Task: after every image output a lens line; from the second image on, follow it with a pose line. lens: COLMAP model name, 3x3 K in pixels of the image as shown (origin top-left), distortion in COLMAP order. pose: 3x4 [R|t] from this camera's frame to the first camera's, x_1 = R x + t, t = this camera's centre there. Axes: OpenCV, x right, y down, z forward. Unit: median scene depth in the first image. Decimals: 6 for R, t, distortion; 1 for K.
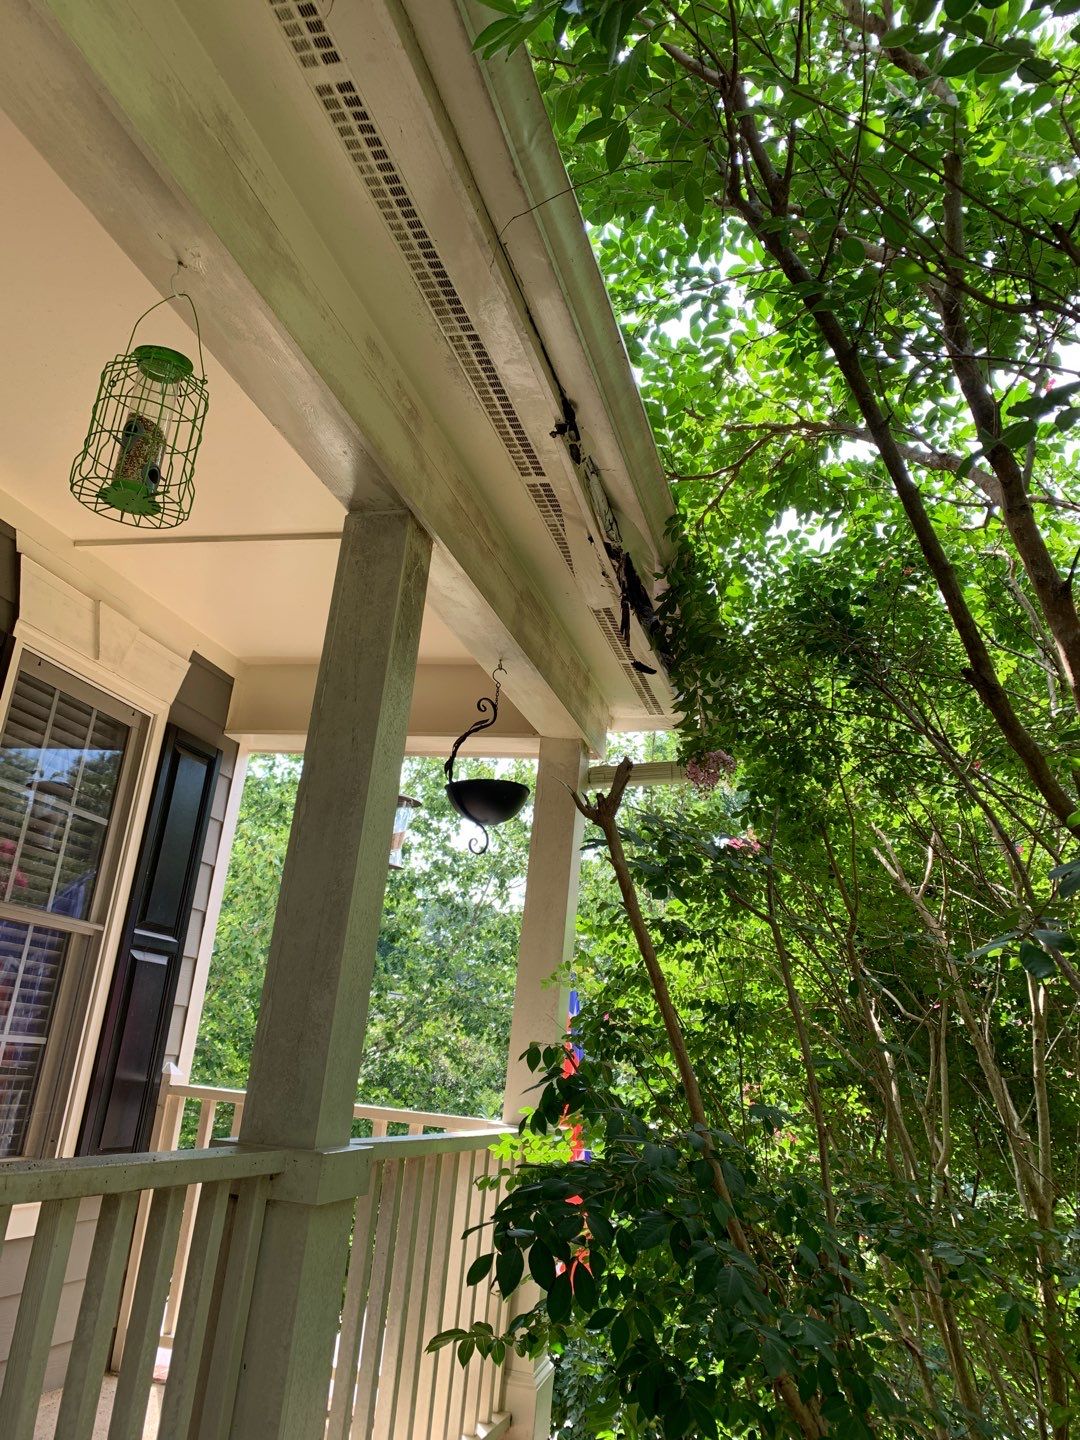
lens RADIAL K [[1097.5, 0, 561.0], [0, 1097.5, 728.8], [0, 0, 1]] dist [0.010563, -0.000345]
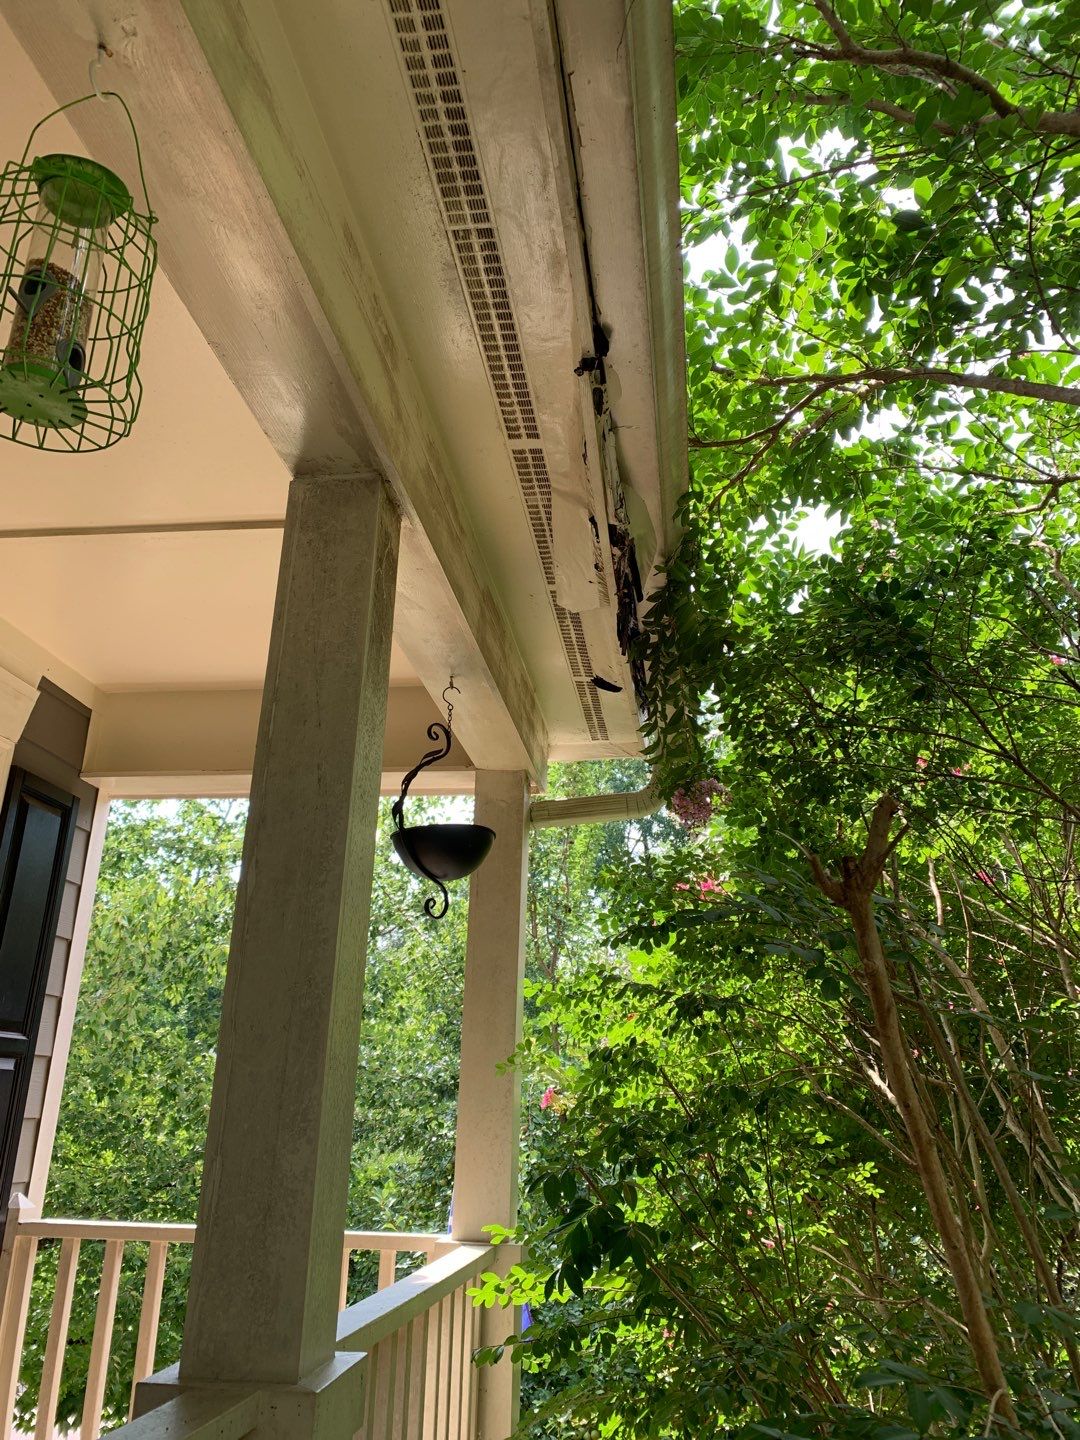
lens RADIAL K [[1083.3, 0, 540.2], [0, 1083.3, 721.4], [0, 0, 1]] dist [-0.019864, 0.038480]
pose [[0.989283, -0.022185, 0.144316, -0.125908], [0.027407, 0.999036, -0.034299, -0.000237], [-0.143416, 0.037886, 0.988937, 0.229672]]
